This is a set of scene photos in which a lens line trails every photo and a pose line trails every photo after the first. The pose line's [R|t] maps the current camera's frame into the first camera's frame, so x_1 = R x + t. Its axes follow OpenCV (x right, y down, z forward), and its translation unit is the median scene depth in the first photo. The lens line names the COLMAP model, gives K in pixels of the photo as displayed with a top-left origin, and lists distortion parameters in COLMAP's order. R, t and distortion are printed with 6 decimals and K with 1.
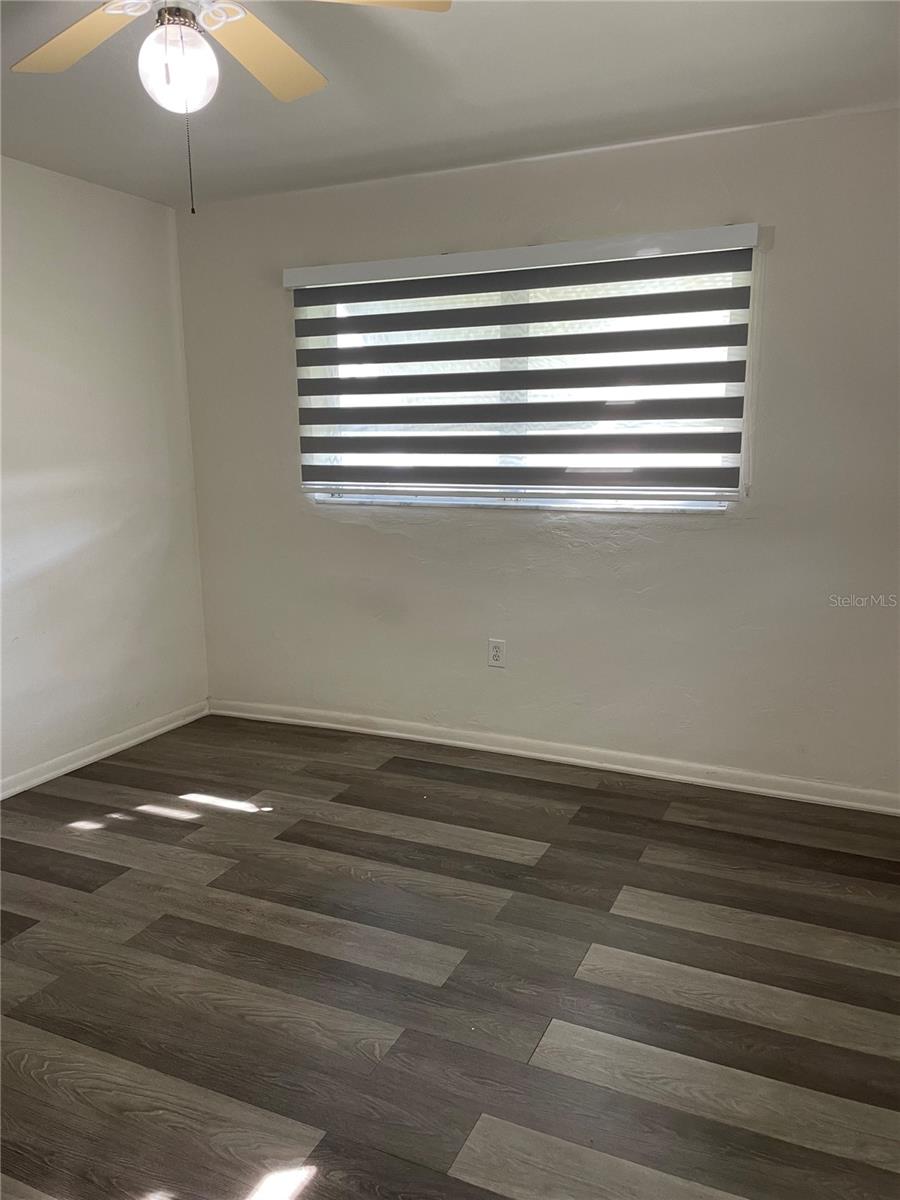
lens RADIAL K [[921.3, 0, 447.1], [0, 921.3, 601.9], [0, 0, 1]] dist [0.075380, -0.098956]
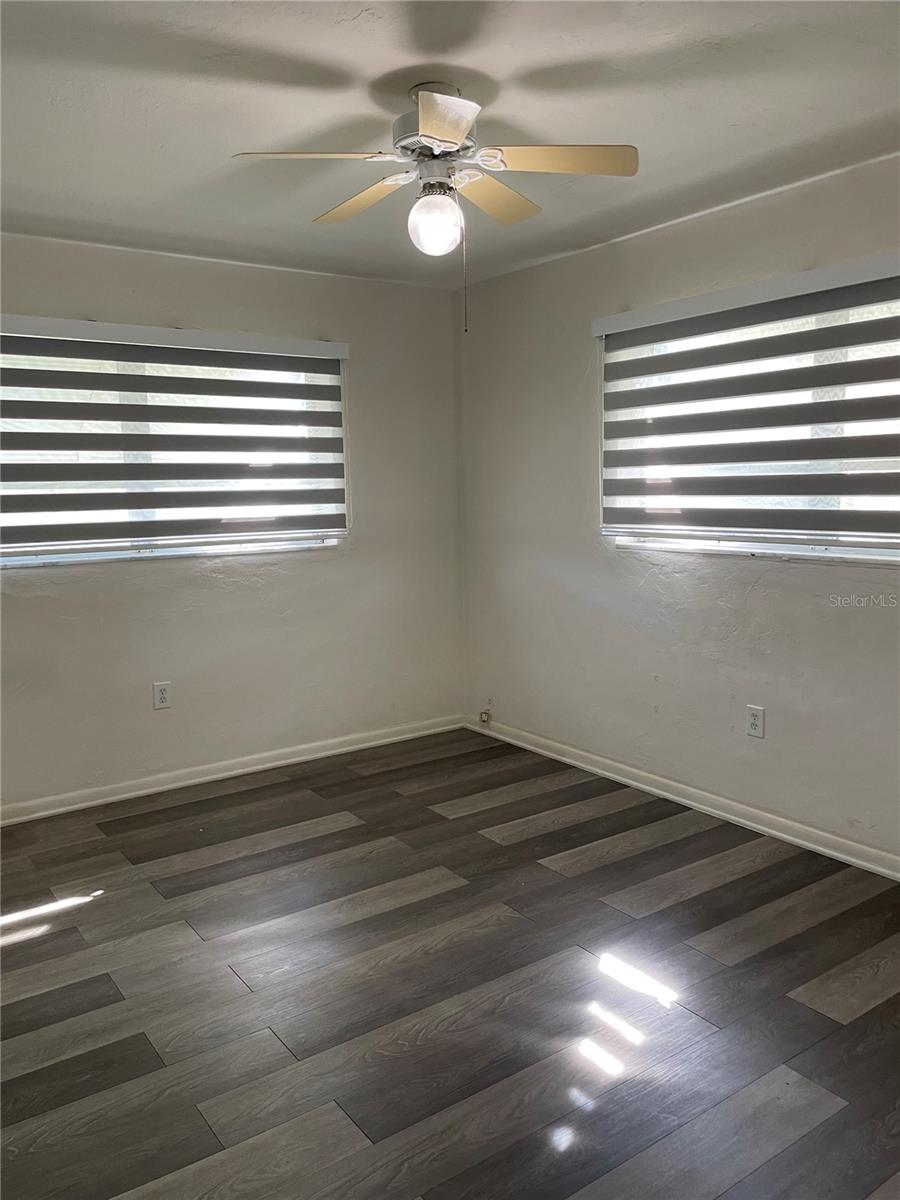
lens RADIAL K [[921.3, 0, 455.1], [0, 921.3, 589.9], [0, 0, 1]] dist [0.075380, -0.098956]
pose [[0.477806, -0.100757, 0.872668, -0.924449], [0.172494, 0.984822, 0.019262, -0.034056], [-0.861363, 0.141326, 0.487934, 0.226814]]
